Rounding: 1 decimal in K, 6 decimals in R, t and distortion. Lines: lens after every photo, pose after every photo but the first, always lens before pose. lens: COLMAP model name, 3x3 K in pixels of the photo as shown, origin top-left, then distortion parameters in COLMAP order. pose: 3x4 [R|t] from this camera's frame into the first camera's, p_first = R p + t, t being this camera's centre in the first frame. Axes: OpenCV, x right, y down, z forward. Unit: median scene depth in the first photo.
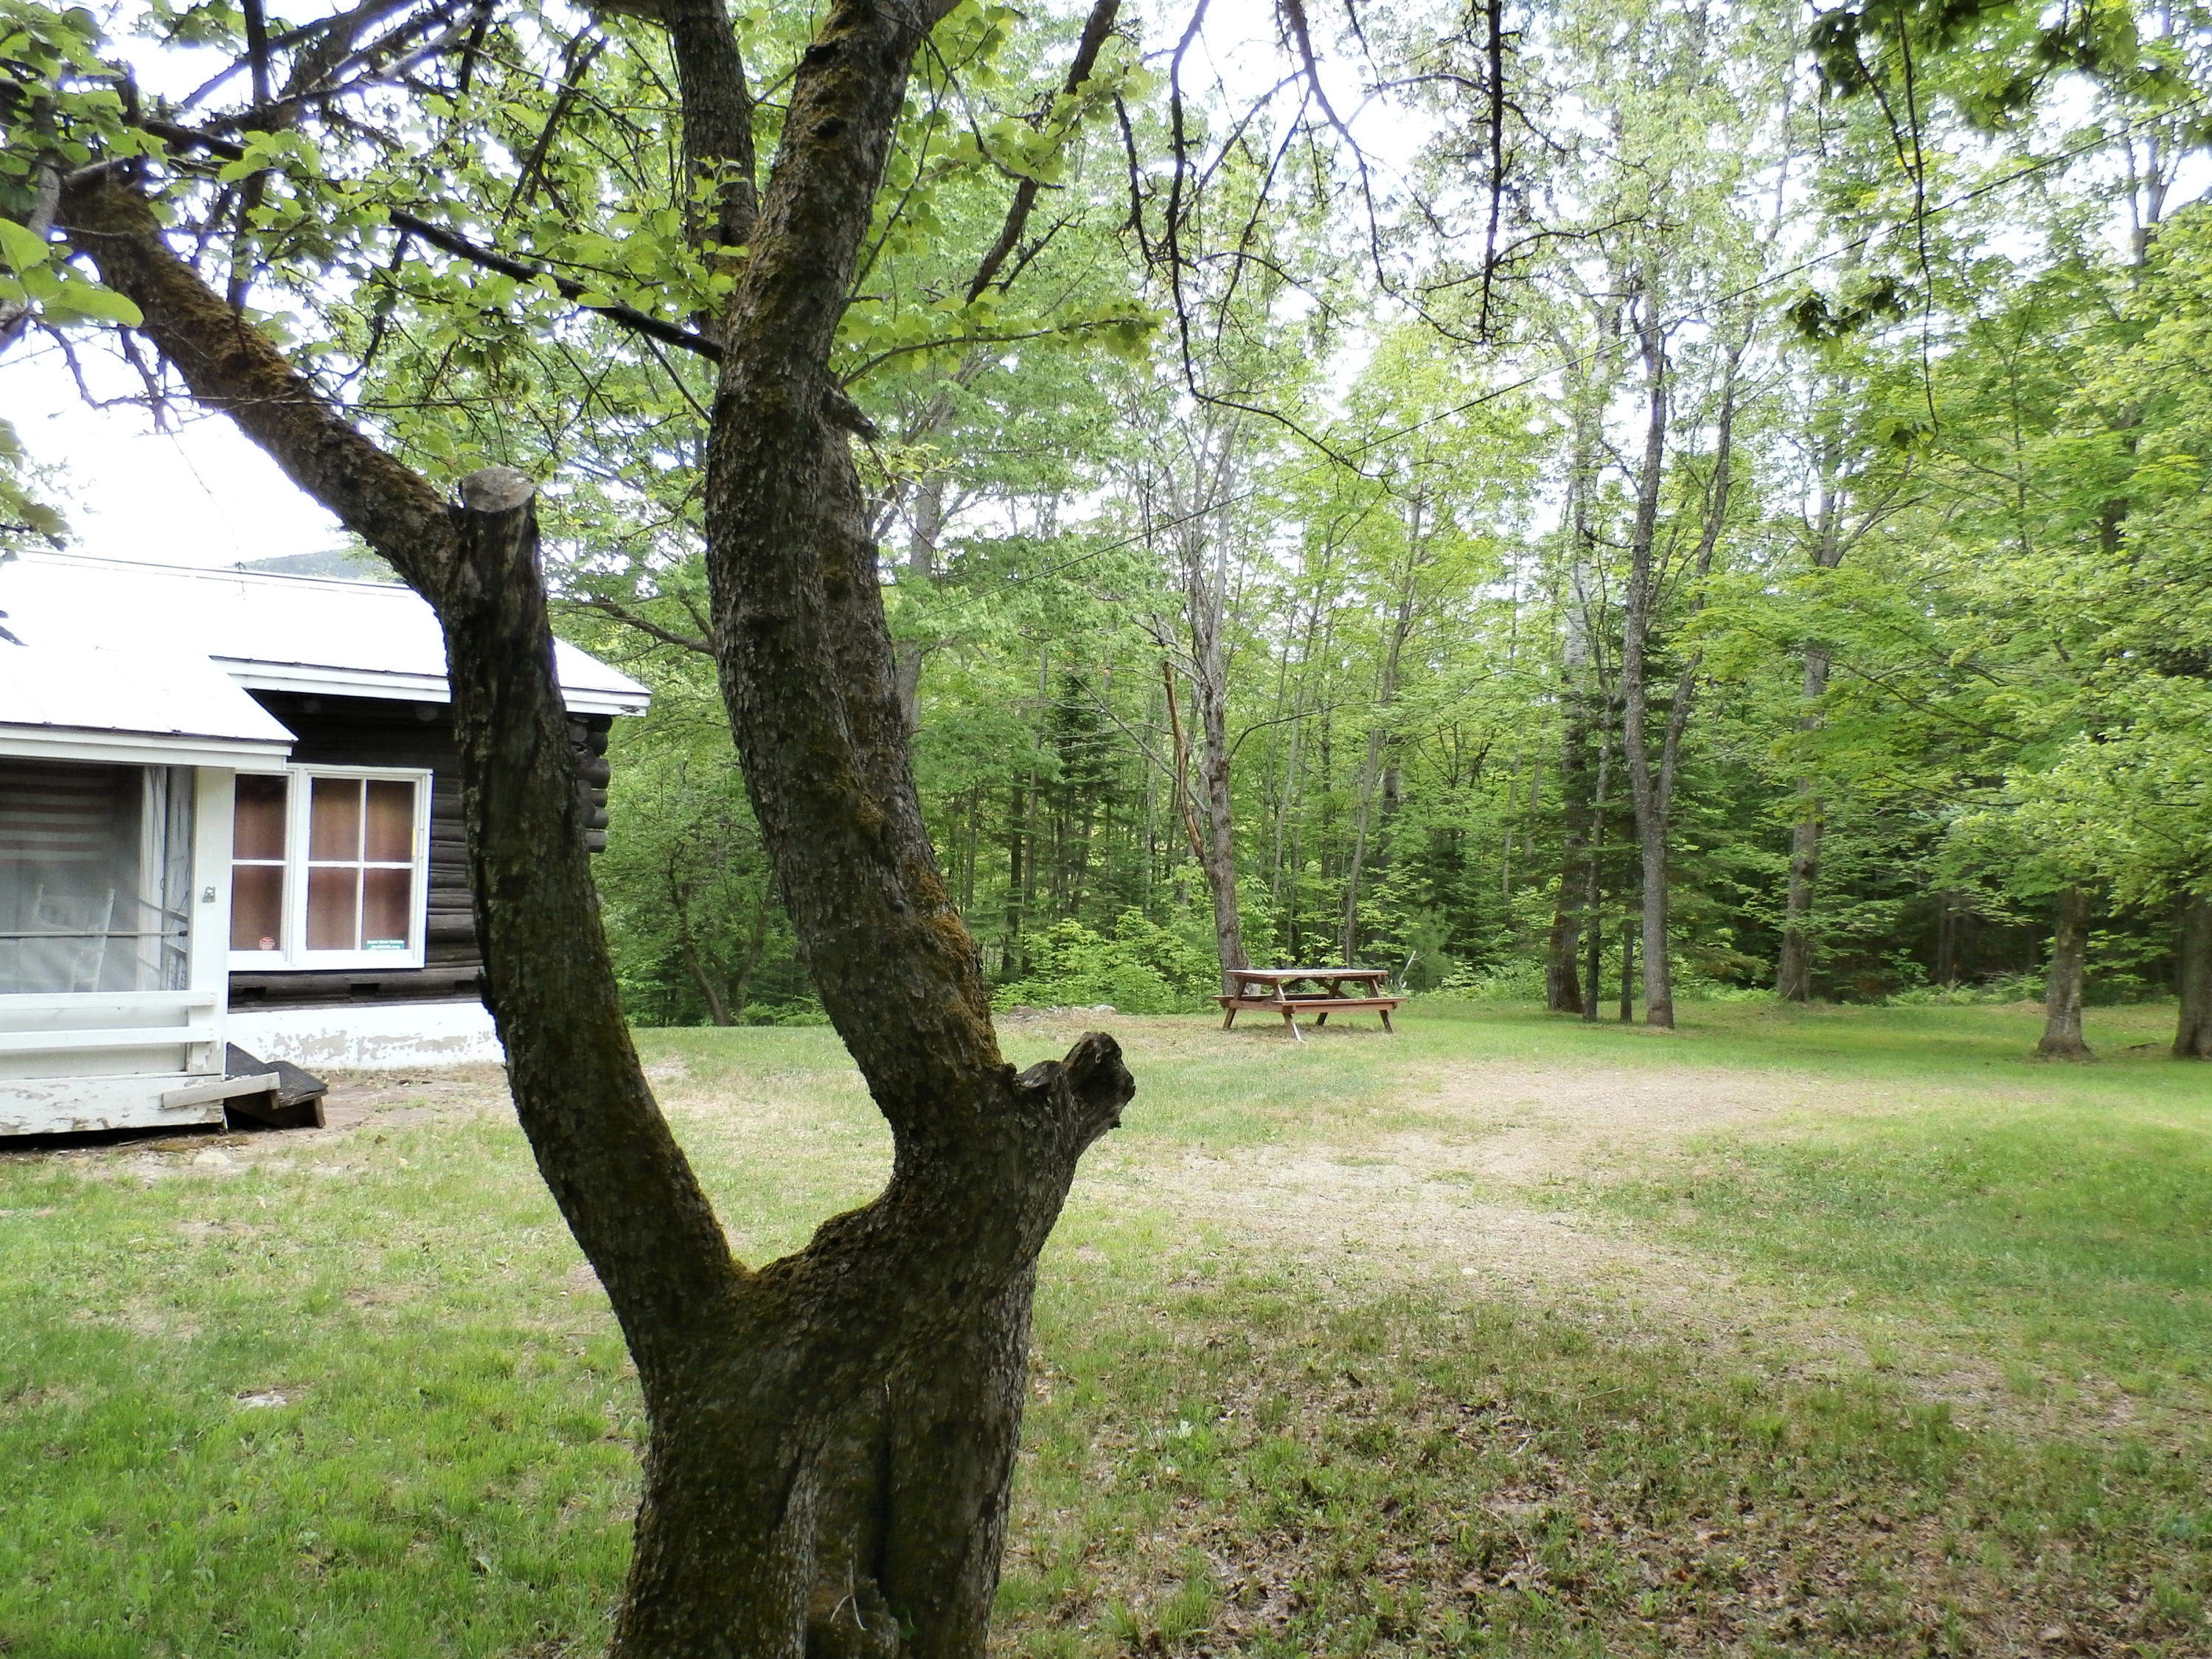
lens RADIAL K [[1607.8, 0, 1106.0], [0, 1607.8, 829.5], [0, 0, 1]] dist [-0.046402, 0.000499]
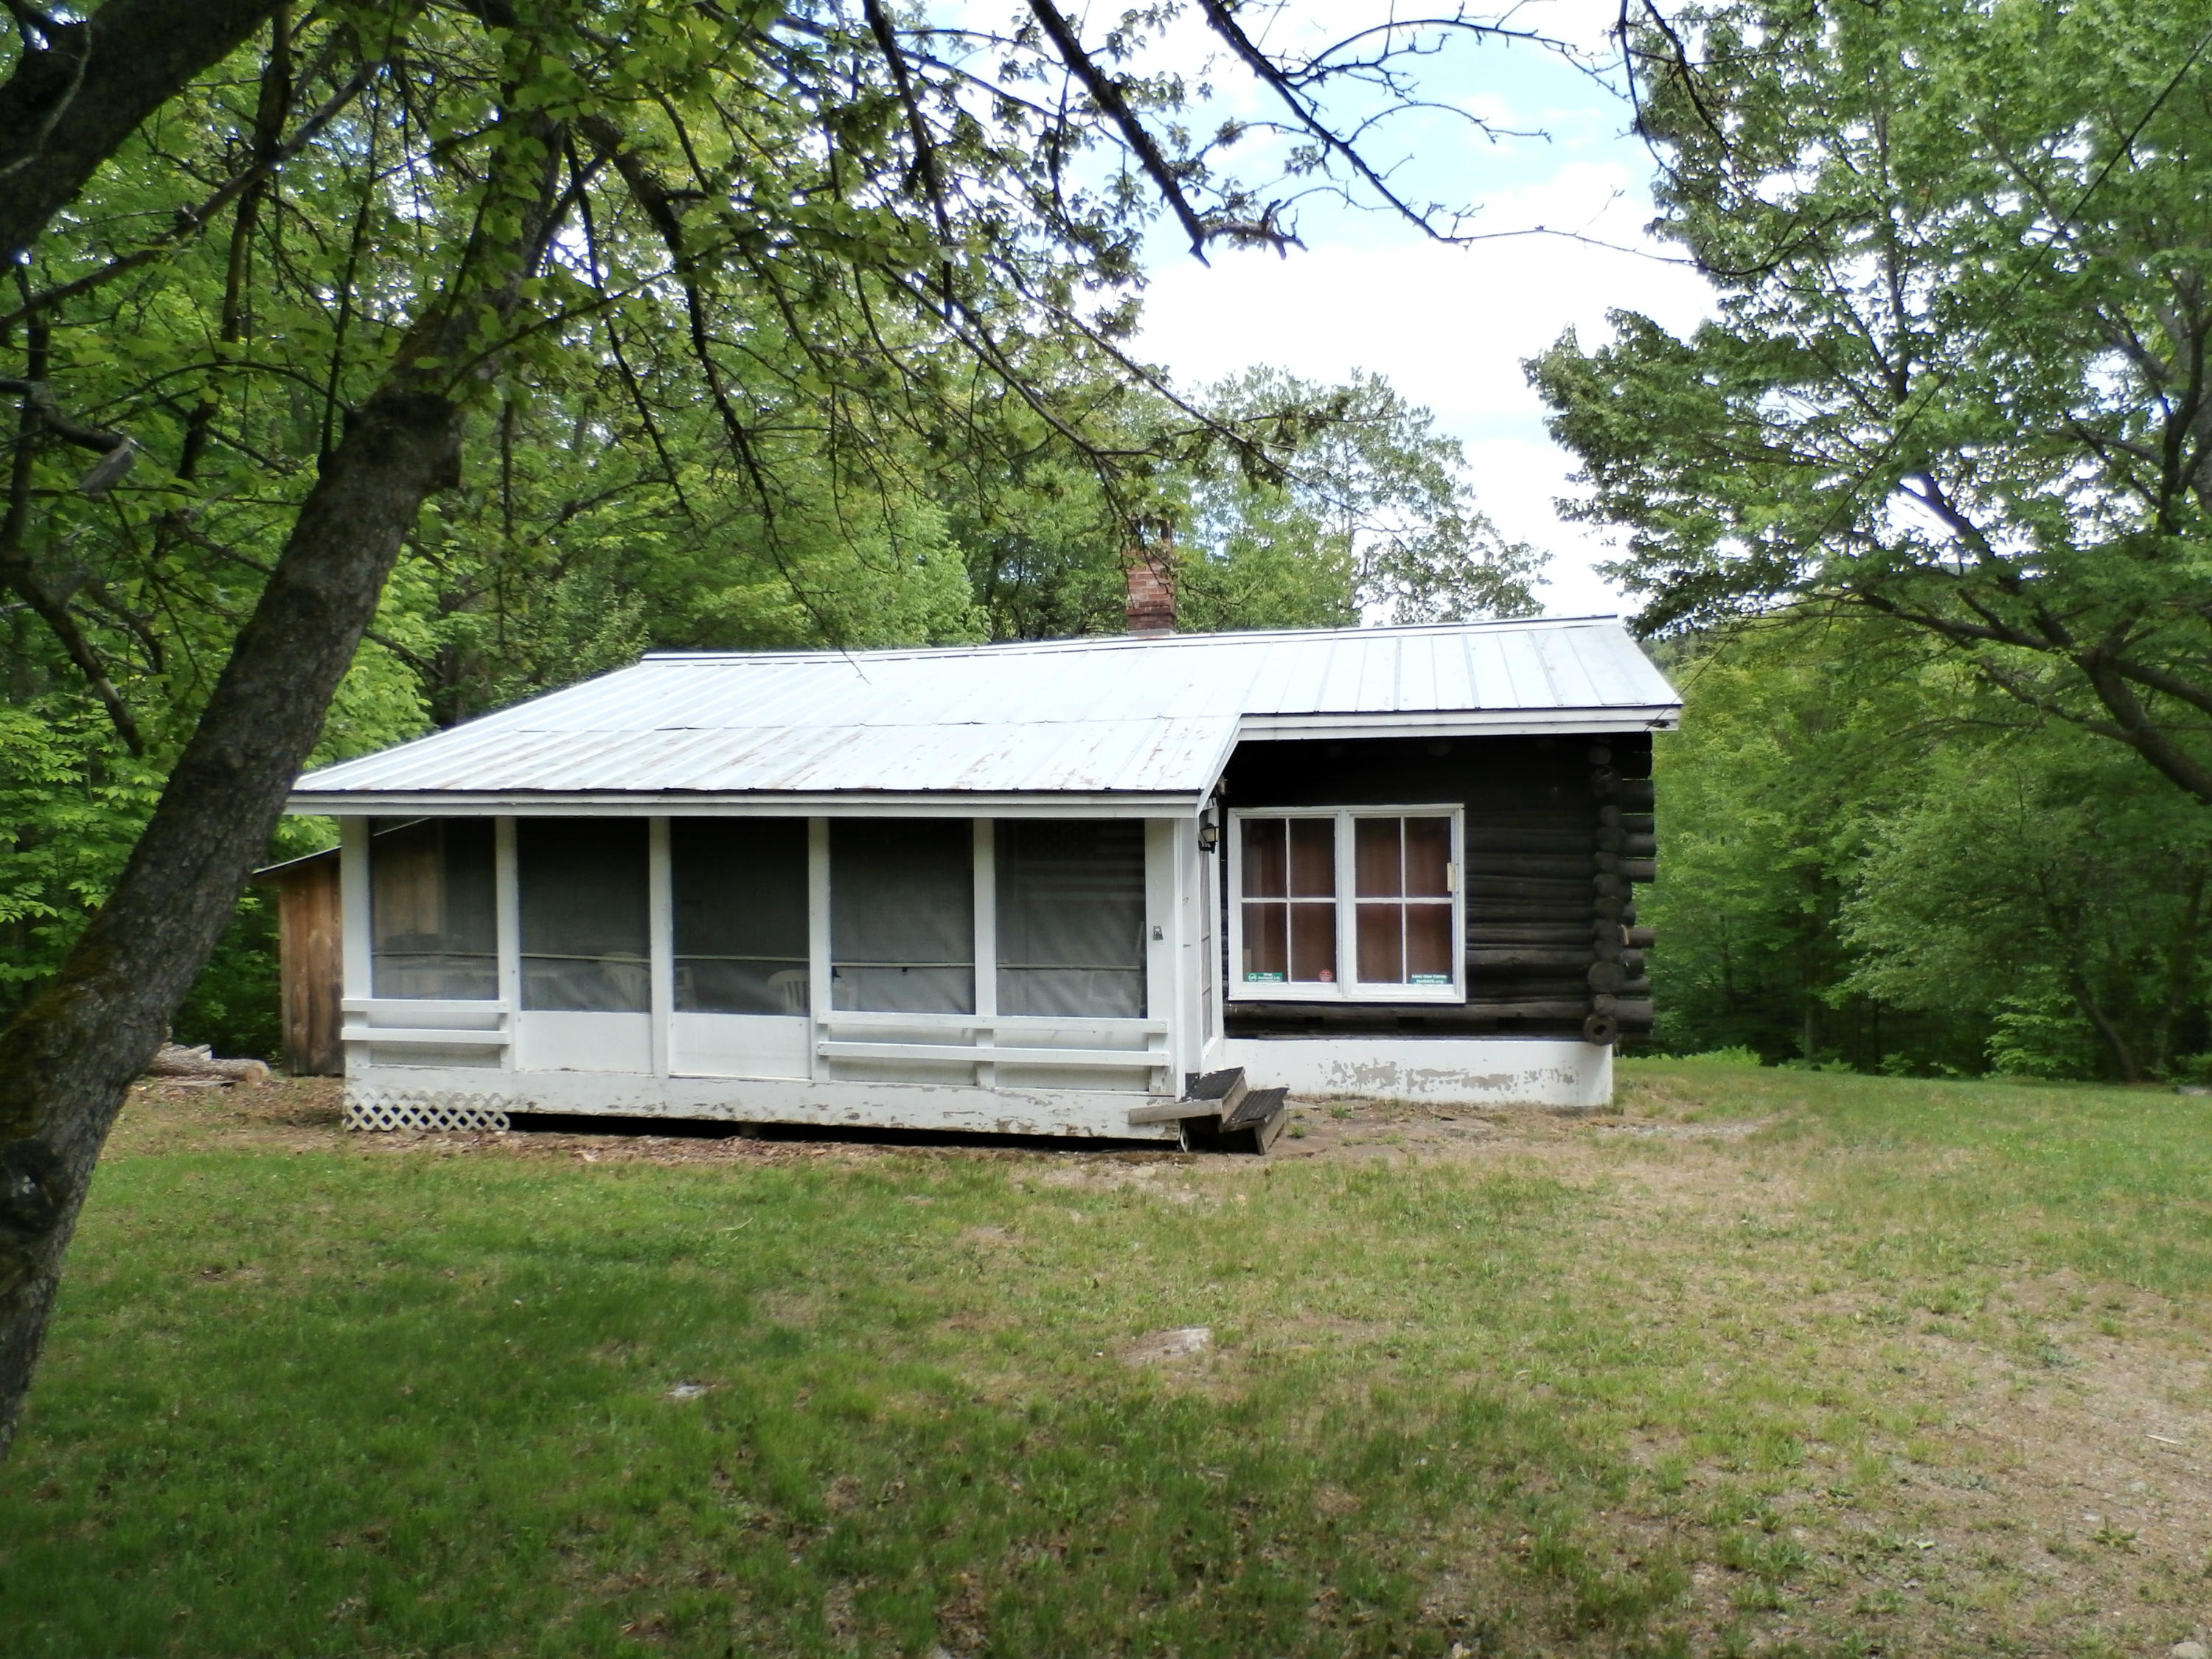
lens RADIAL K [[1607.8, 0, 1106.0], [0, 1607.8, 829.5], [0, 0, 1]] dist [-0.046402, 0.000499]
pose [[0.630062, -0.045189, -0.775229, 0.221590], [0.033418, 0.998958, -0.031071, 0.002113], [0.775825, -0.006330, 0.630916, 0.204897]]
